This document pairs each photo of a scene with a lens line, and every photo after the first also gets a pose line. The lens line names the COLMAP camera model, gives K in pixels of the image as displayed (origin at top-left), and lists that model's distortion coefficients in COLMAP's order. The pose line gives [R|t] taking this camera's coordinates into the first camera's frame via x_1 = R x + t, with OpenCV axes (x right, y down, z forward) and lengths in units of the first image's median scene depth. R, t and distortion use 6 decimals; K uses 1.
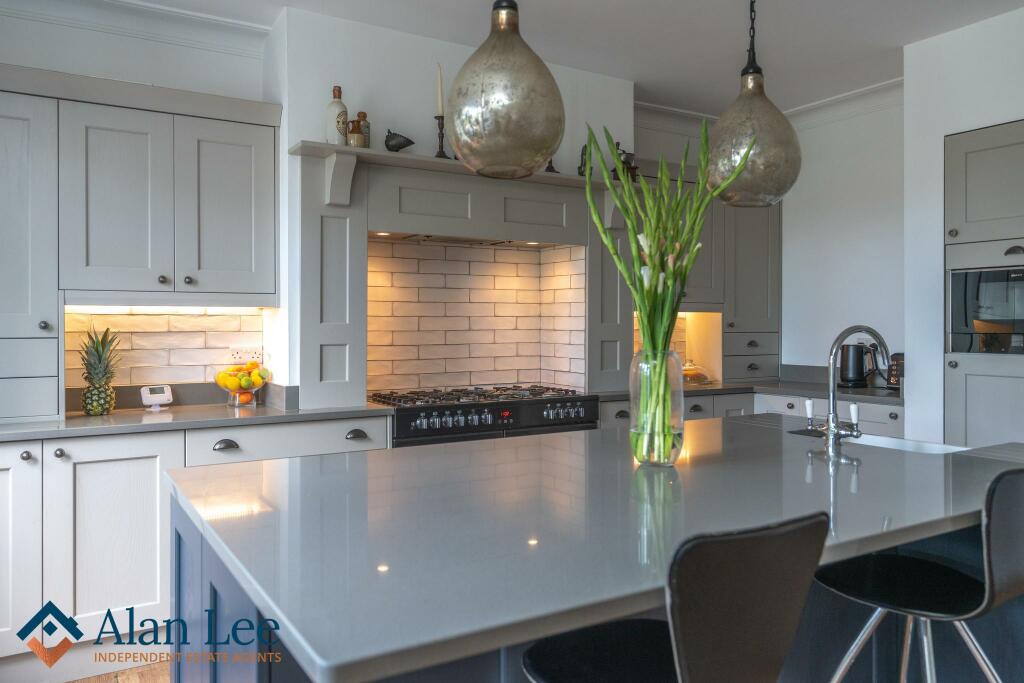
lens RADIAL K [[774.9, 0, 510.6], [0, 774.9, 315.8], [0, 0, 1]] dist [0.002359, 0.000258]
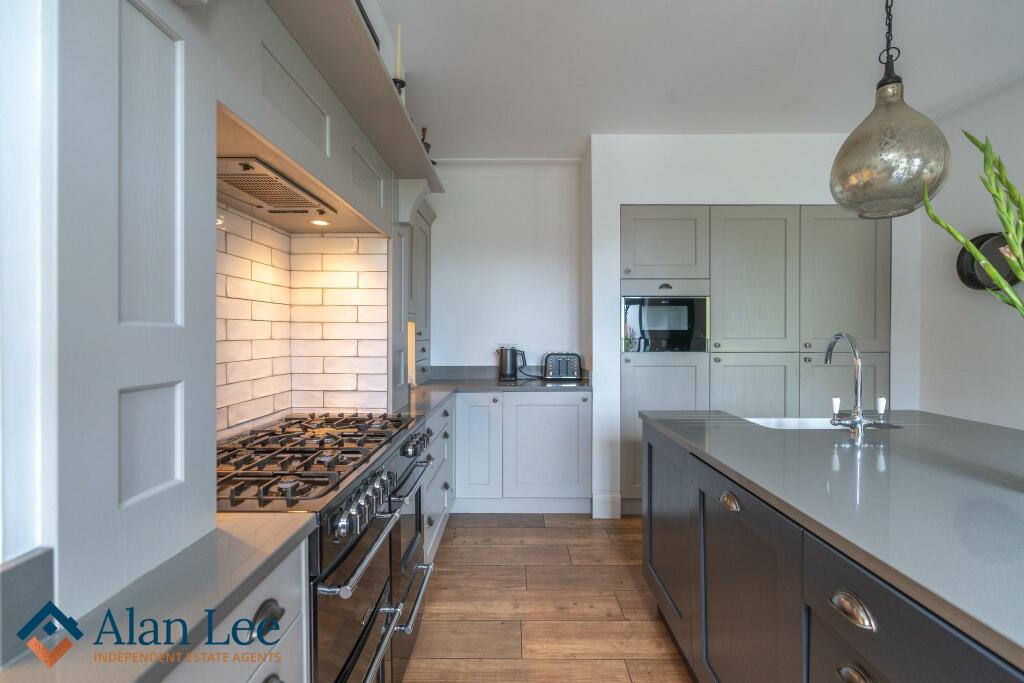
lens RADIAL K [[465.1, 0, 512.3], [0, 465.1, 336.7], [0, 0, 1]] dist [-0.004659, 0.000669]
pose [[0.525915, -0.001917, 0.850535, -0.268659], [-0.006215, 0.999962, 0.006097, 0.012522], [-0.850514, -0.008493, 0.525883, 0.646222]]
